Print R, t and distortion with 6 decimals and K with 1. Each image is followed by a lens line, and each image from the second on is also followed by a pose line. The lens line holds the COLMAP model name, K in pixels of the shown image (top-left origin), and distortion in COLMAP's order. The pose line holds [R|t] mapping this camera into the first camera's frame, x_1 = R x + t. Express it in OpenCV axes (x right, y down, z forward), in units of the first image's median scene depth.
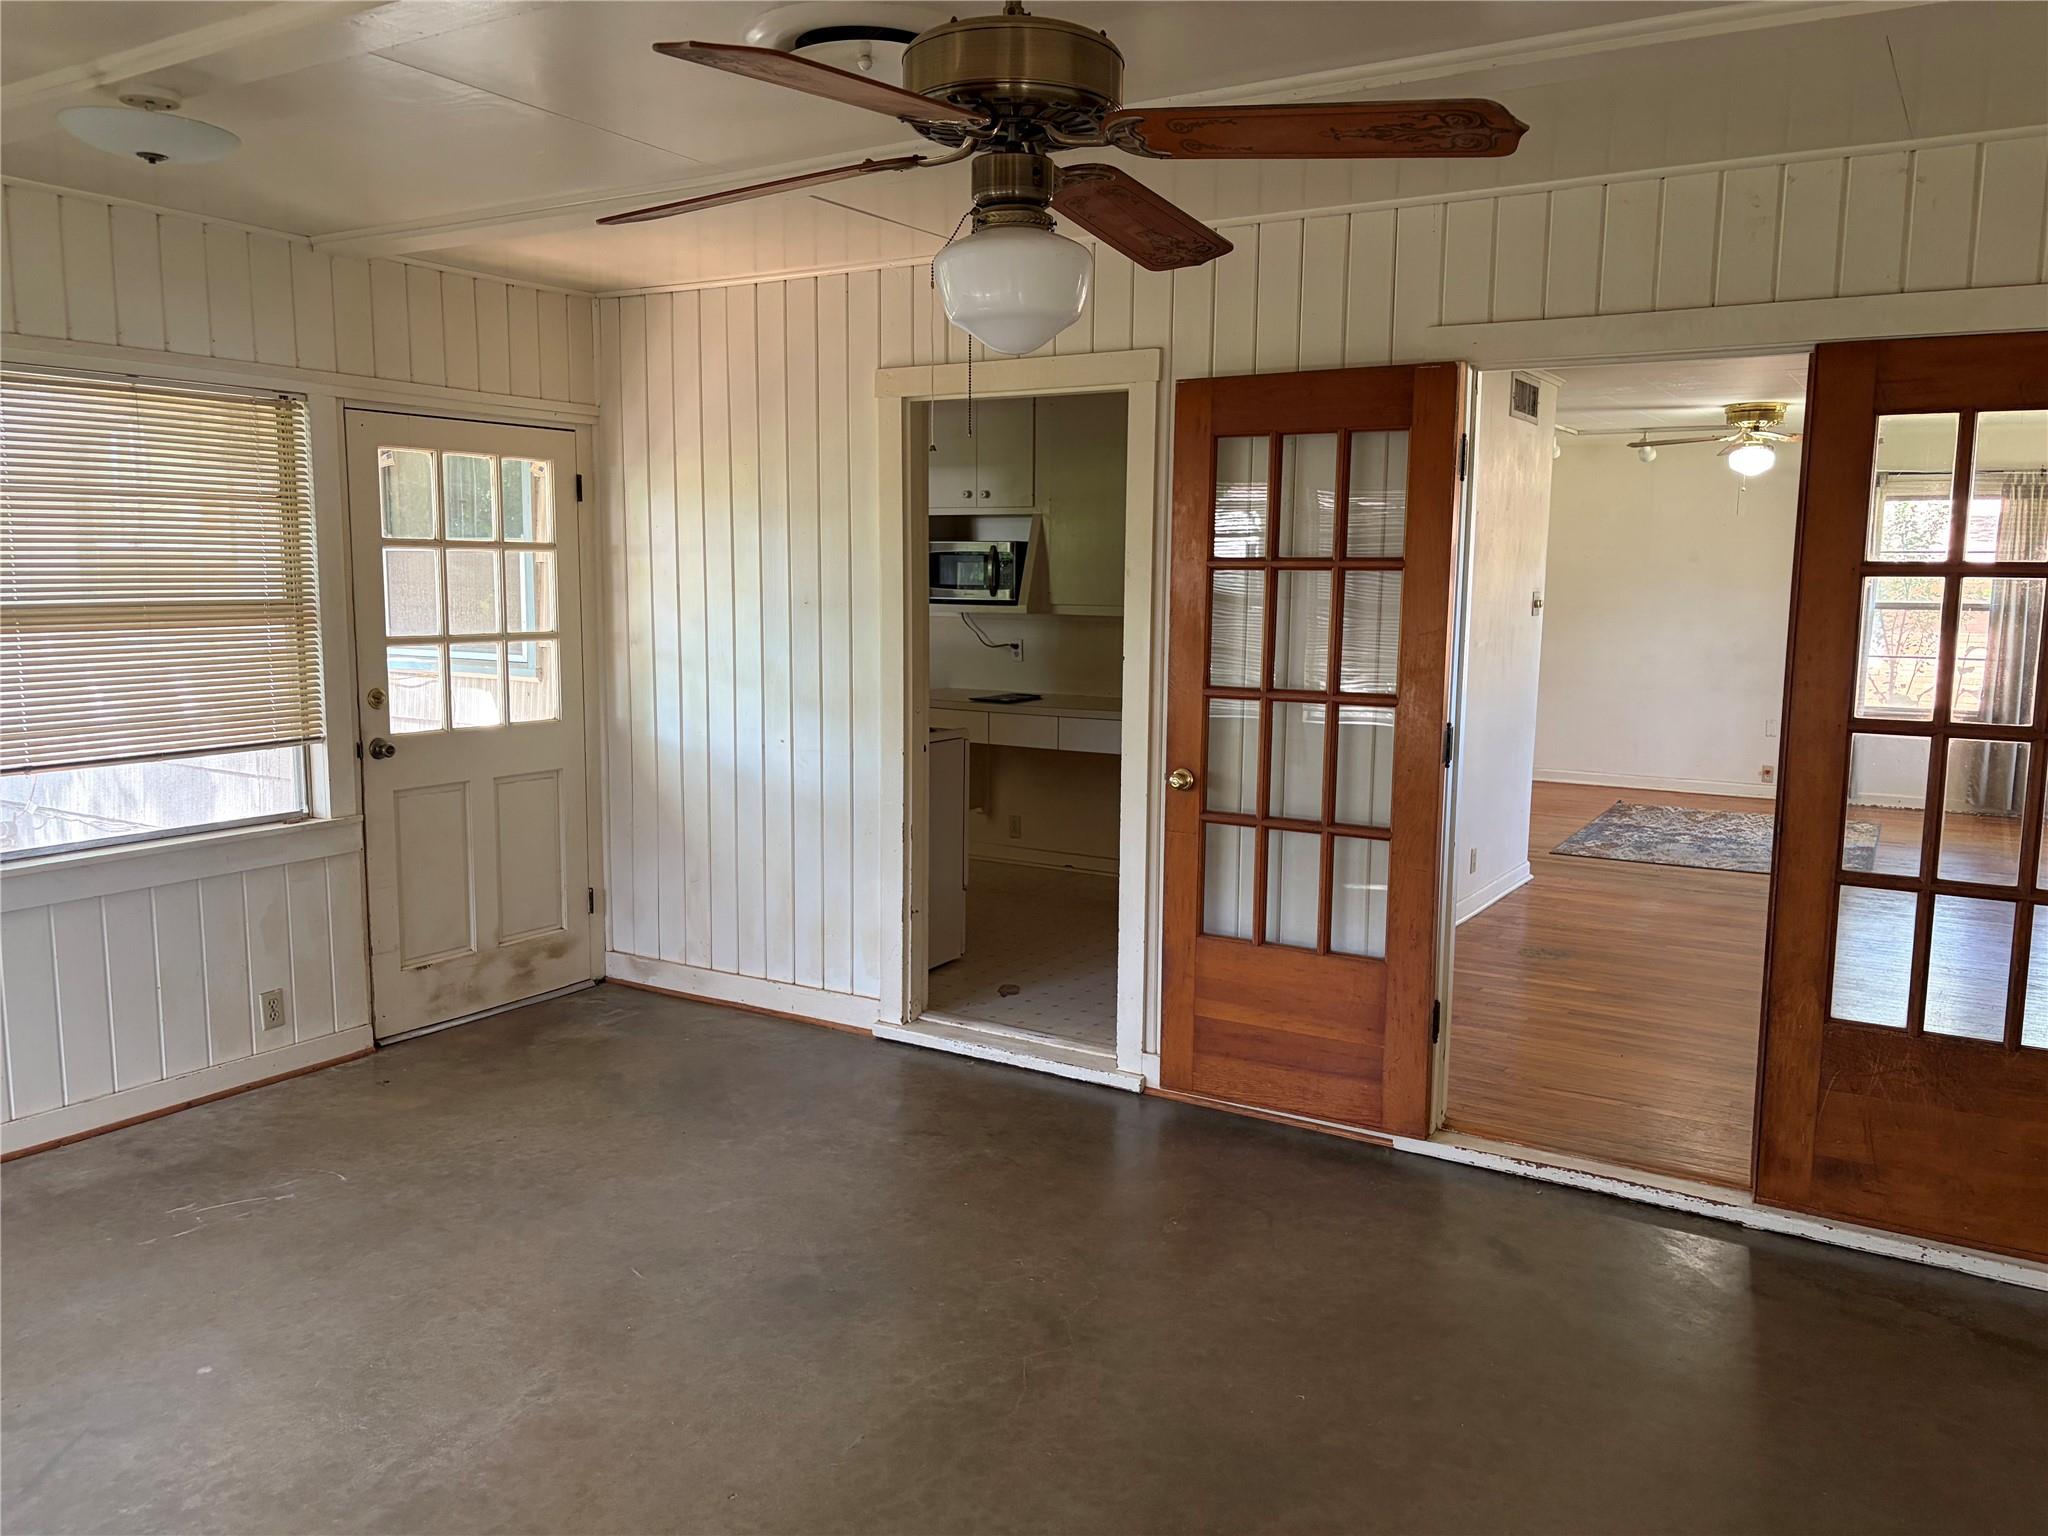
lens RADIAL K [[1546.0, 0, 1032.1], [0, 1546.0, 769.4], [0, 0, 1]] dist [0.023955, 0.001200]
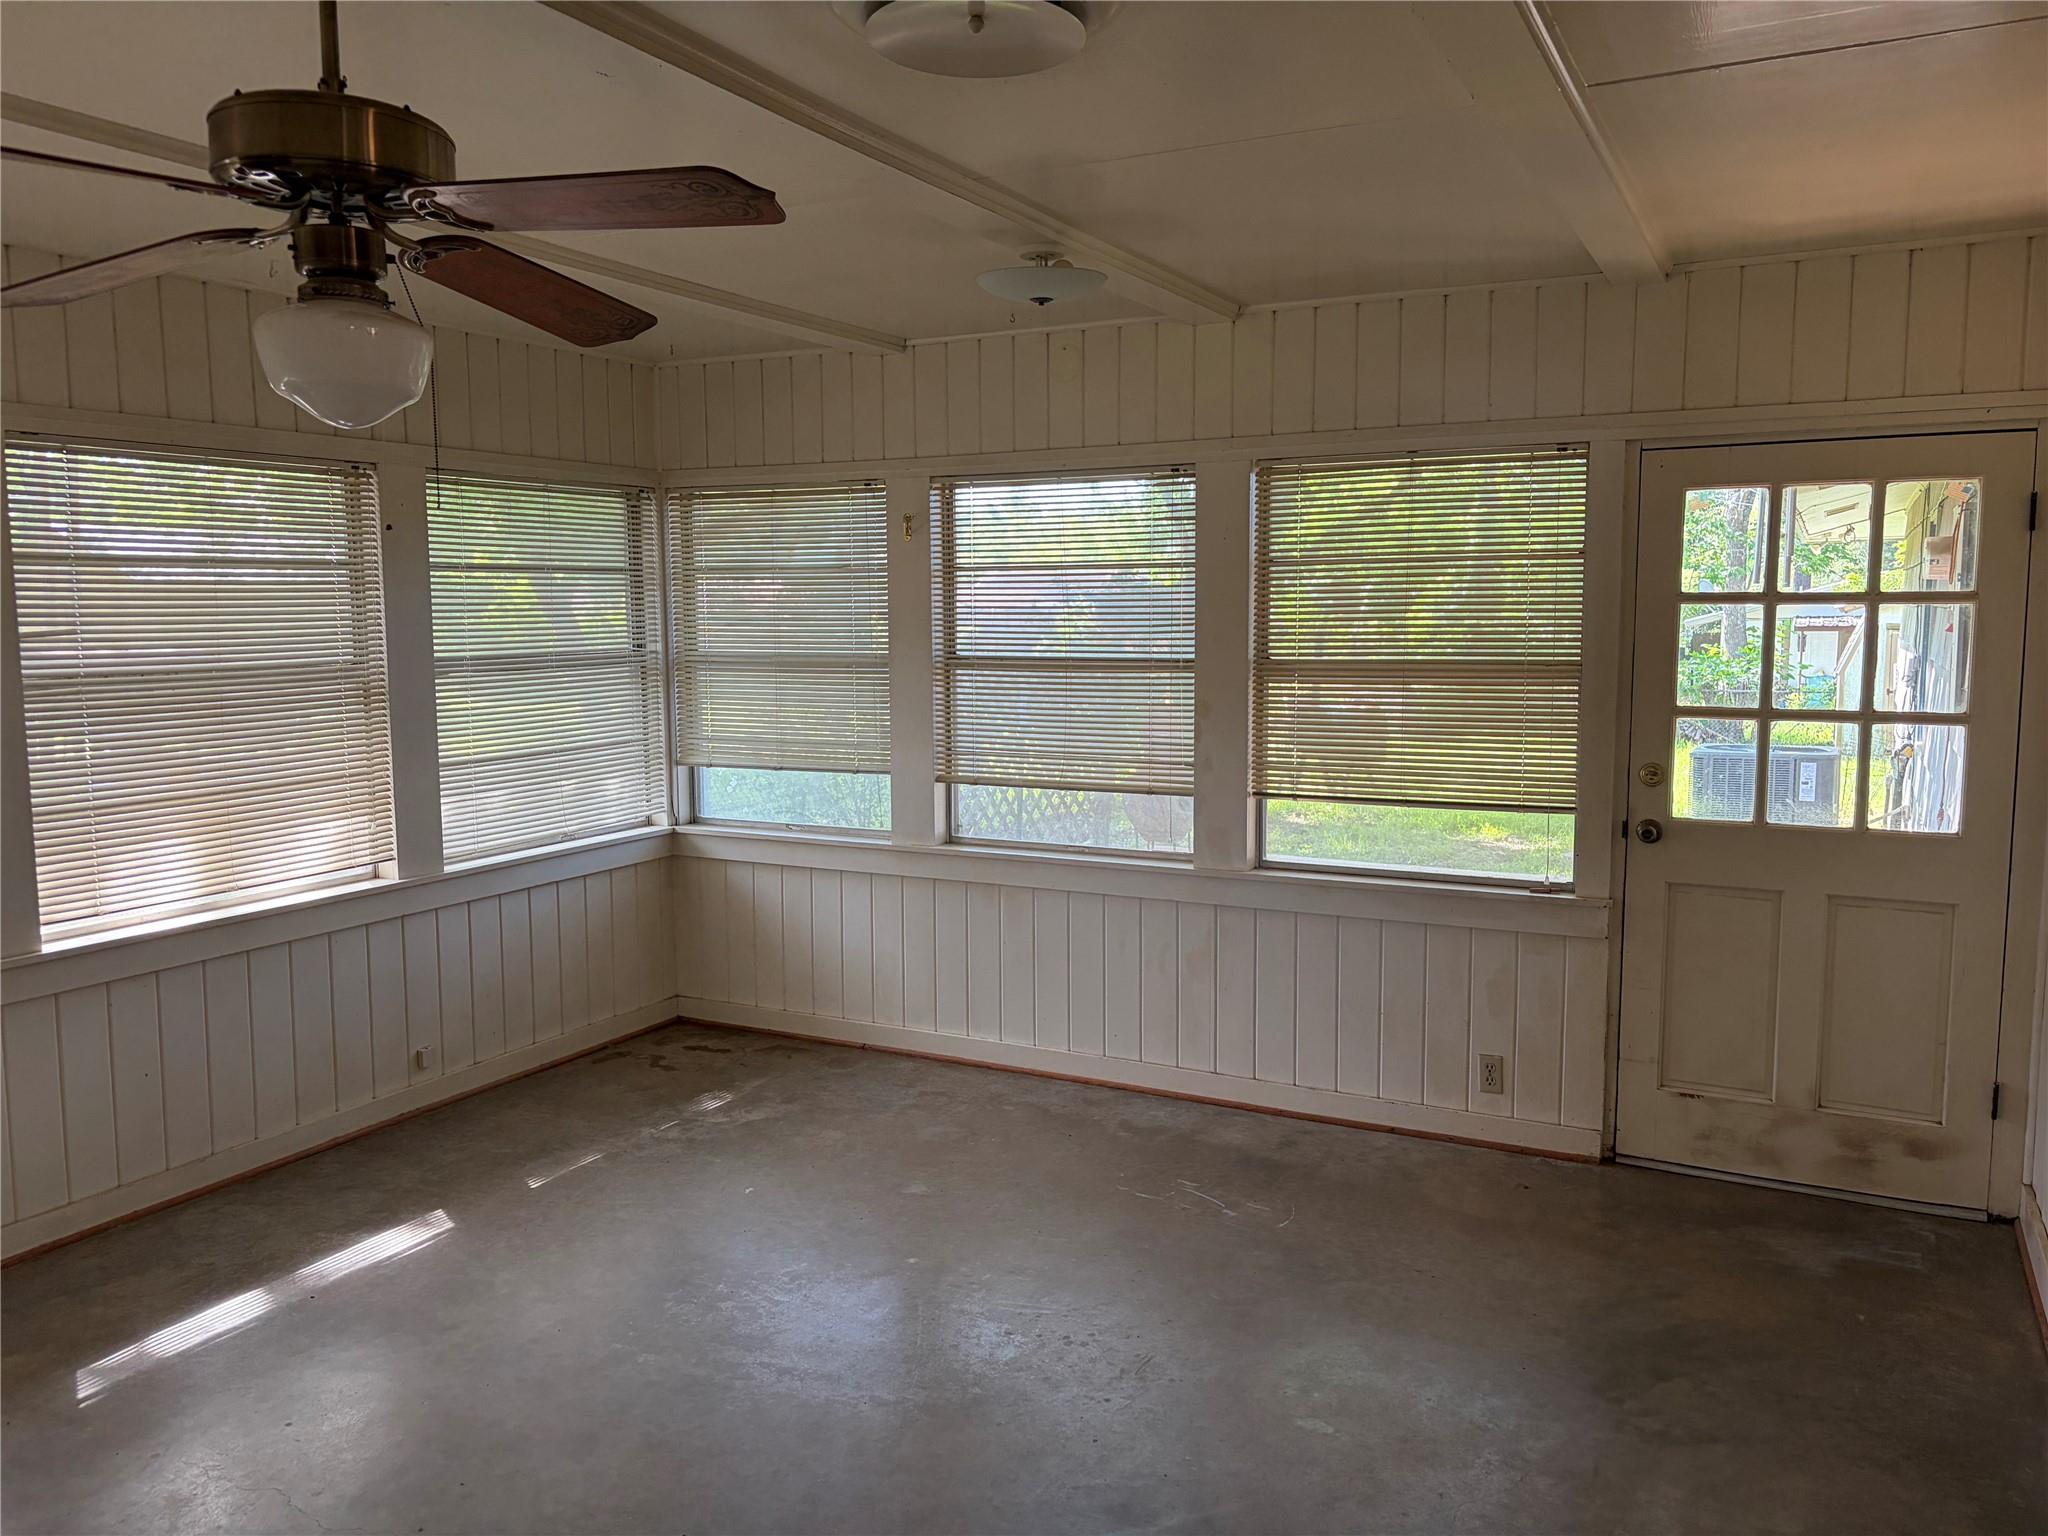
lens RADIAL K [[1546.0, 0, 1033.4], [0, 1546.0, 765.3], [0, 0, 1]] dist [0.023955, 0.001200]
pose [[0.081476, 0.094282, -0.992206, 0.423380], [-0.124704, 0.988657, 0.083704, -0.080959], [0.988843, 0.116912, 0.092309, 0.571829]]
